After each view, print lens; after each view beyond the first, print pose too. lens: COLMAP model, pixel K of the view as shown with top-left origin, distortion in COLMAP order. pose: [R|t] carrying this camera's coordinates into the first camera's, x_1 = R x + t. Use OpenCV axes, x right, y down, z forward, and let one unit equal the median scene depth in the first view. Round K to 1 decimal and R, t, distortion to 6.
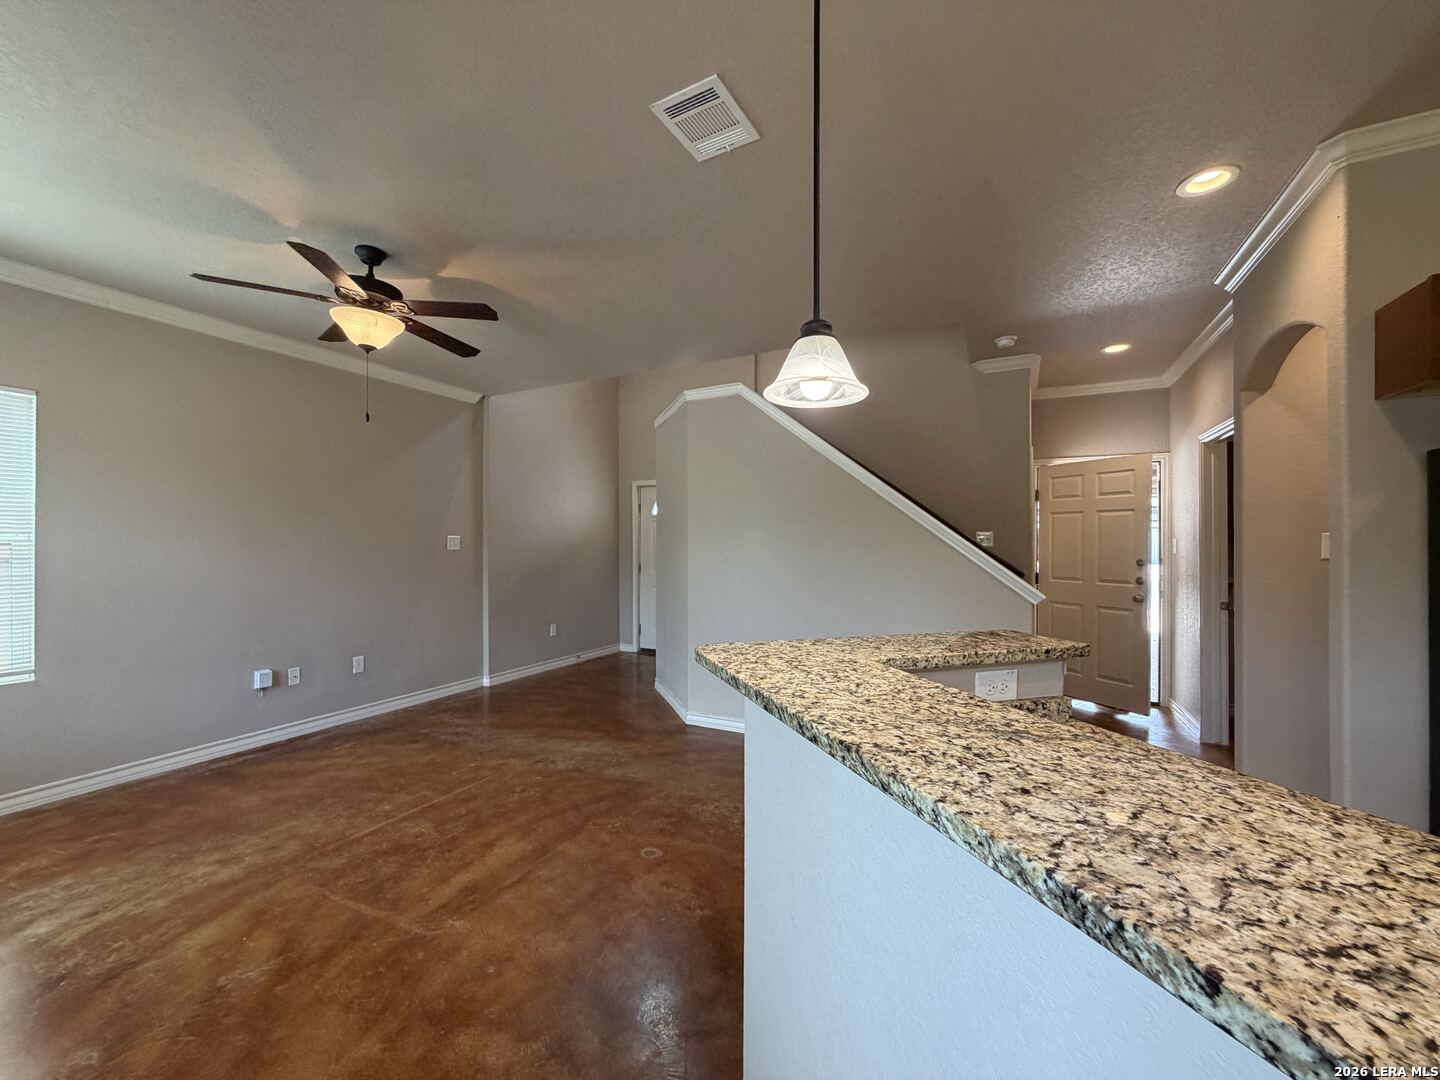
lens RADIAL K [[574.7, 0, 716.0], [0, 574.7, 542.3], [0, 0, 1]] dist [-0.001175, 0.000588]
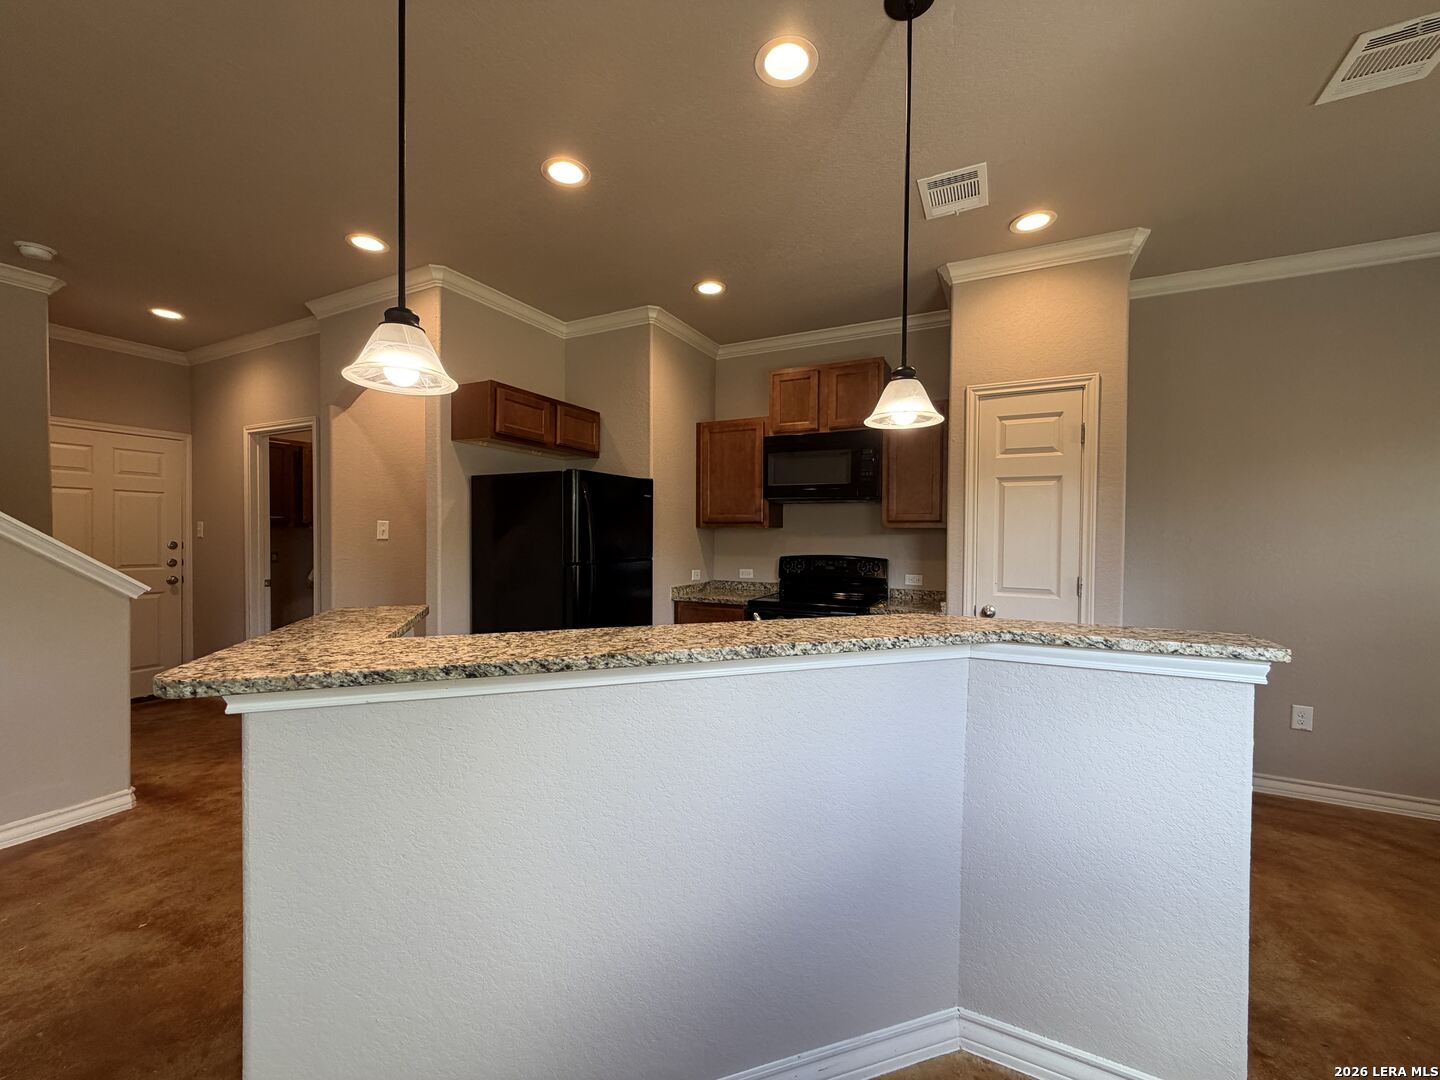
lens RADIAL K [[574.7, 0, 717.7], [0, 574.7, 544.3], [0, 0, 1]] dist [-0.001175, 0.000588]
pose [[-0.004189, -0.022280, 0.999743, -0.408590], [-0.010253, 0.999700, 0.022236, 0.001685], [-0.999939, -0.010158, -0.004416, 0.211862]]
